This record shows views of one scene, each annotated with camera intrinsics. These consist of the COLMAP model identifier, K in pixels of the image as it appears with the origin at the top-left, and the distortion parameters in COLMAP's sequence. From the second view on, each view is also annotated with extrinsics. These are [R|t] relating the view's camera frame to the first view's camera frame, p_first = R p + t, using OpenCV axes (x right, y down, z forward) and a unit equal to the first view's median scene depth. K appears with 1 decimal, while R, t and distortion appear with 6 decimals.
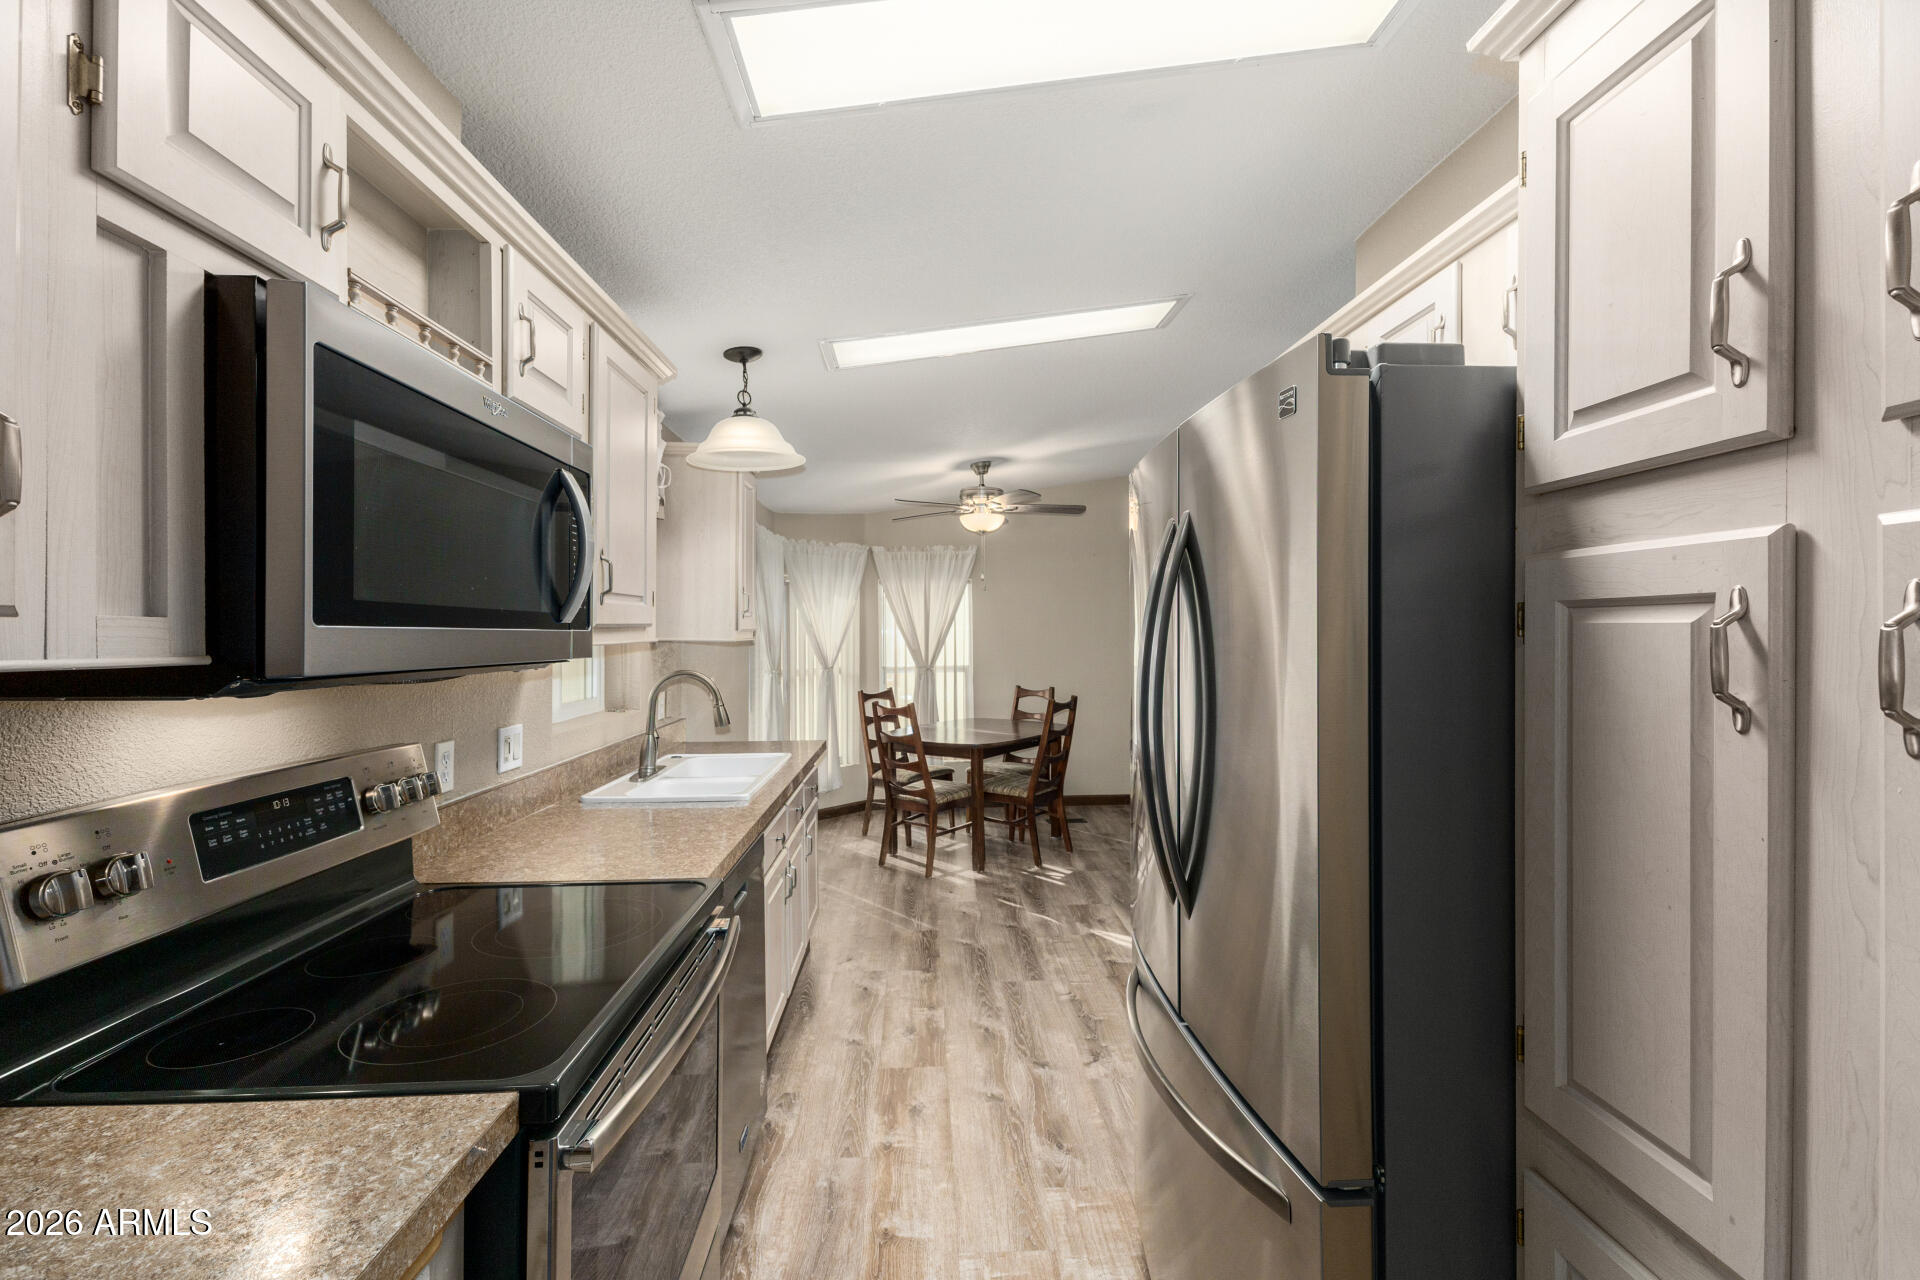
lens RADIAL K [[830.8, 0, 960.0], [0, 830.8, 640.0], [0, 0, 1]] dist [-0.000362, -0.000046]
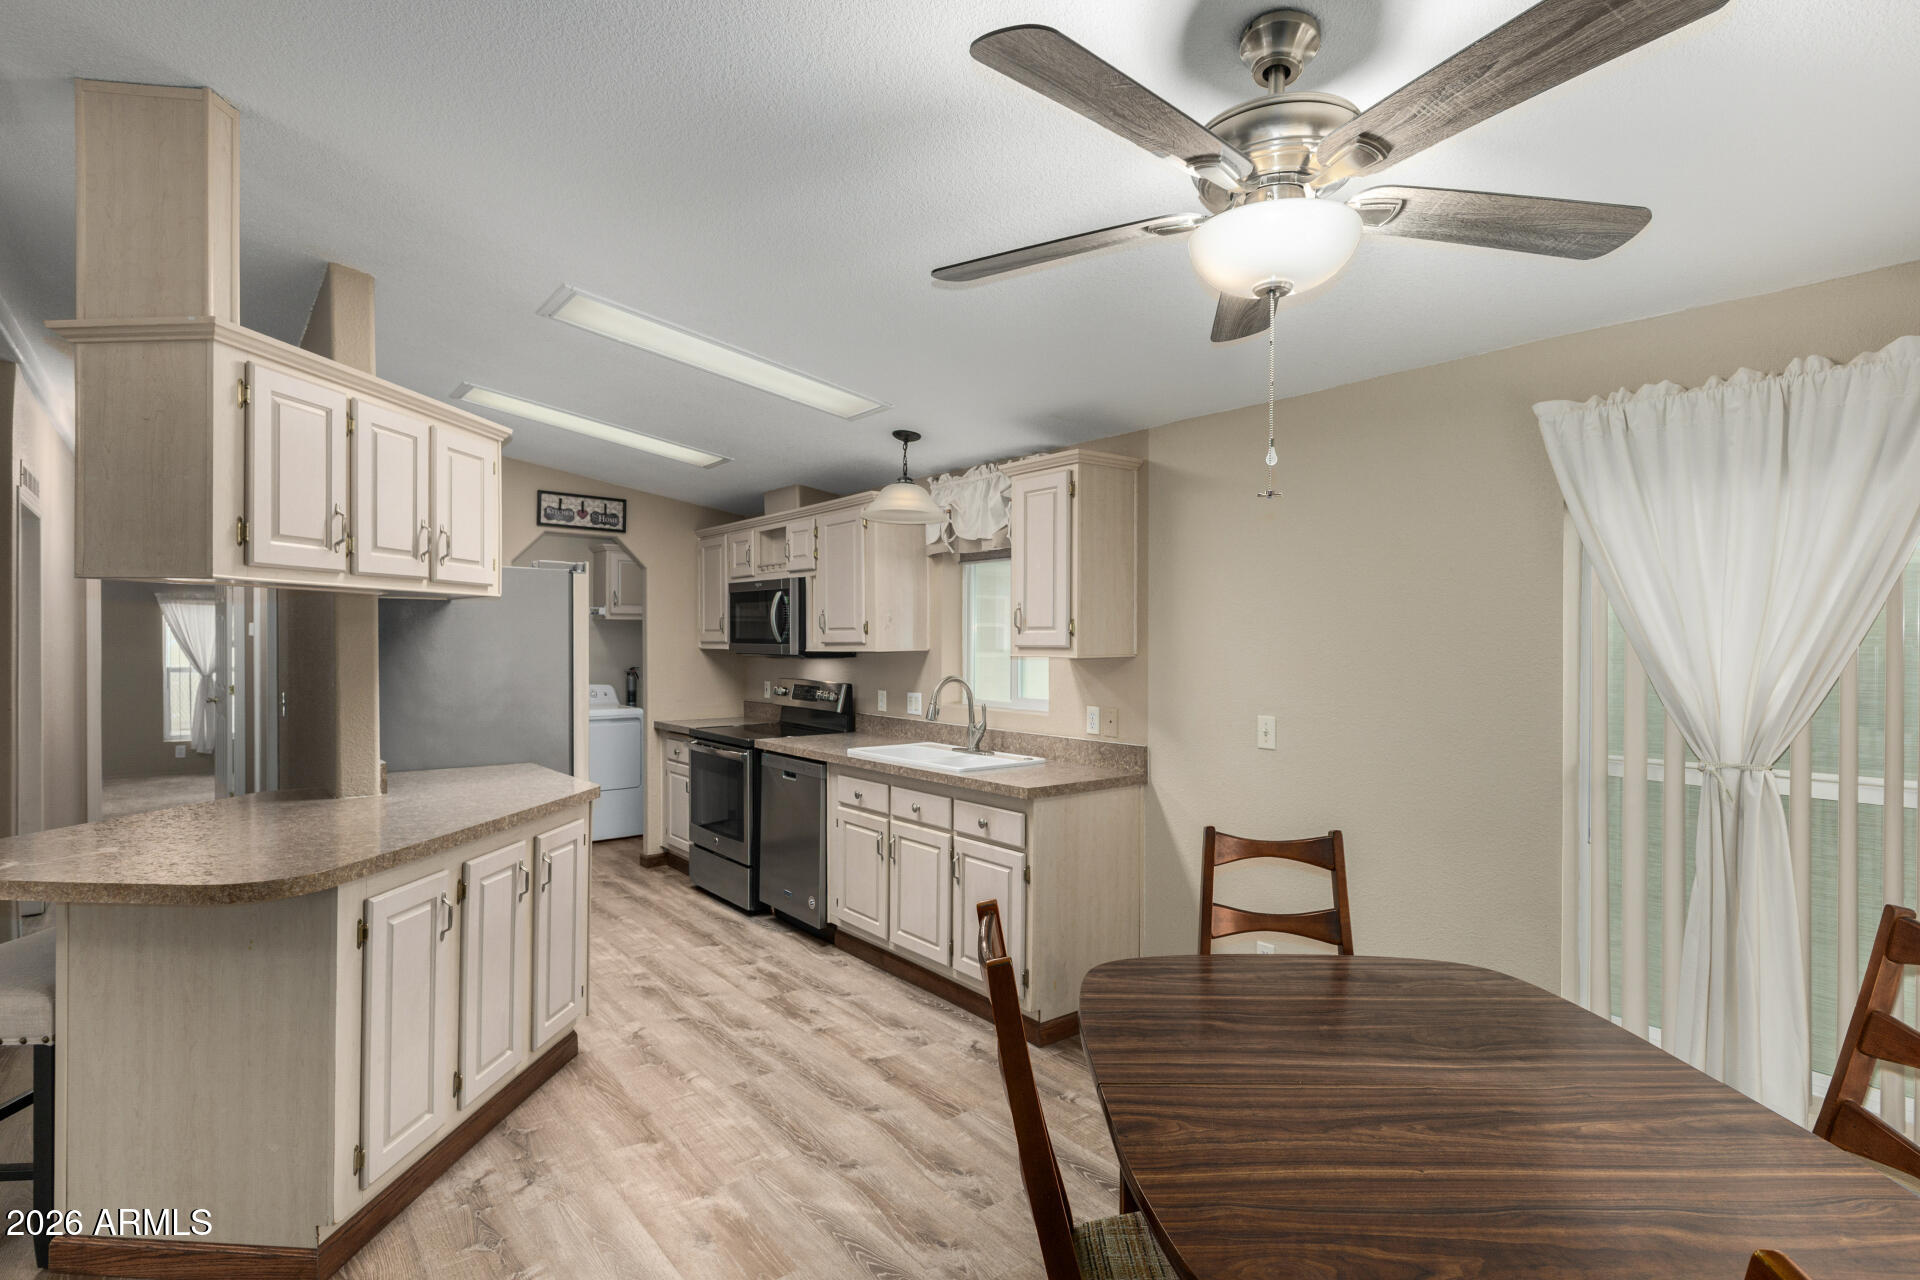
lens RADIAL K [[926.3, 0, 960.0], [0, 926.3, 640.0], [0, 0, 1]] dist [-0.000643, -0.000205]
pose [[-0.804796, 0.000828, -0.593551, 0.434656], [-0.005593, 0.999944, 0.008979, -0.026885], [0.593525, 0.010547, -0.804747, 1.781053]]
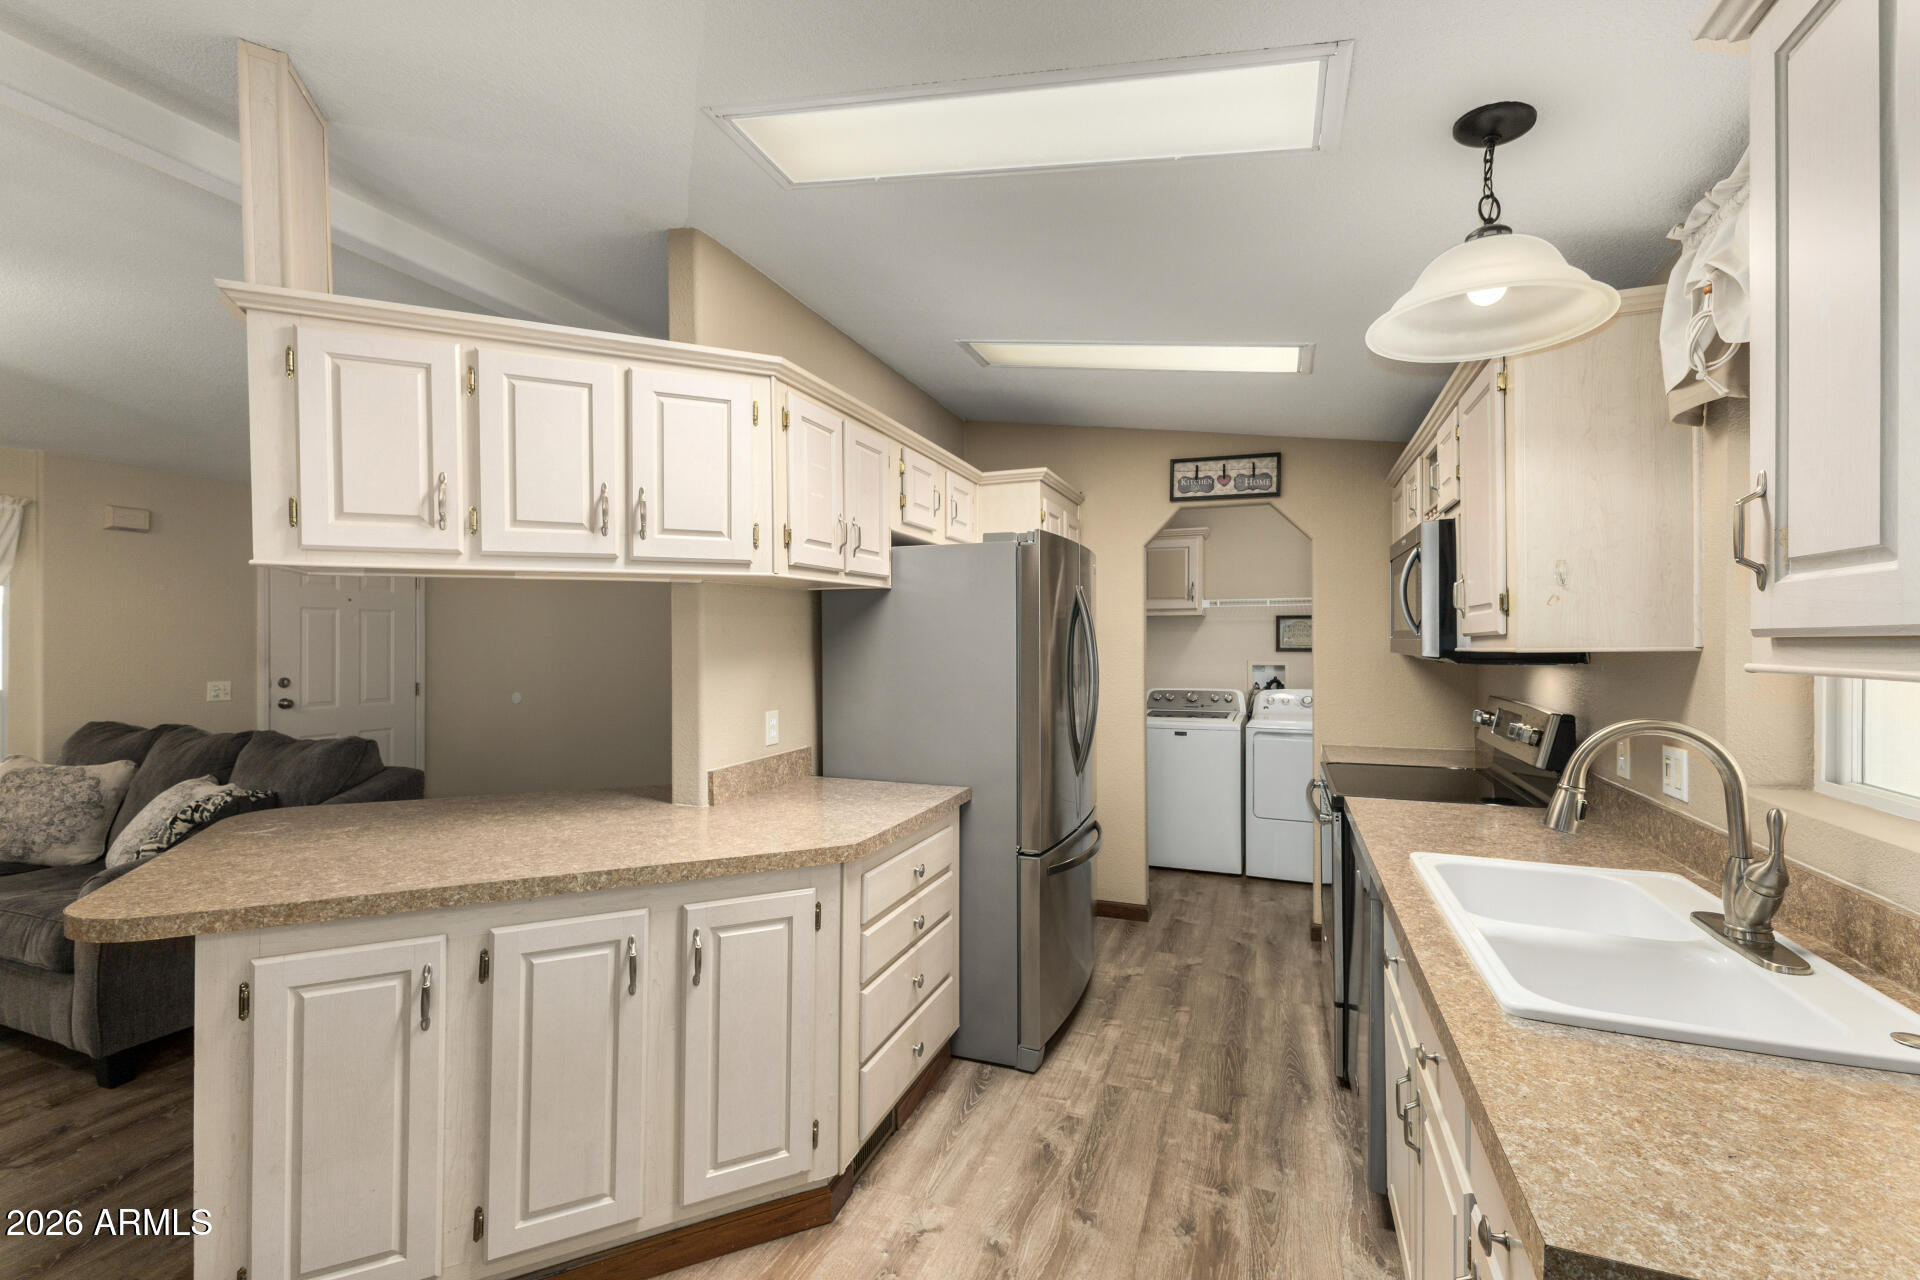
lens RADIAL K [[826.1, 0, 960.0], [0, 826.1, 640.0], [0, 0, 1]] dist [0.008748, 0.000324]
pose [[-0.917570, 0.005004, 0.397544, -0.125421], [0.008408, 0.999941, 0.006820, -0.012990], [-0.397486, 0.009600, -0.917558, 1.303414]]
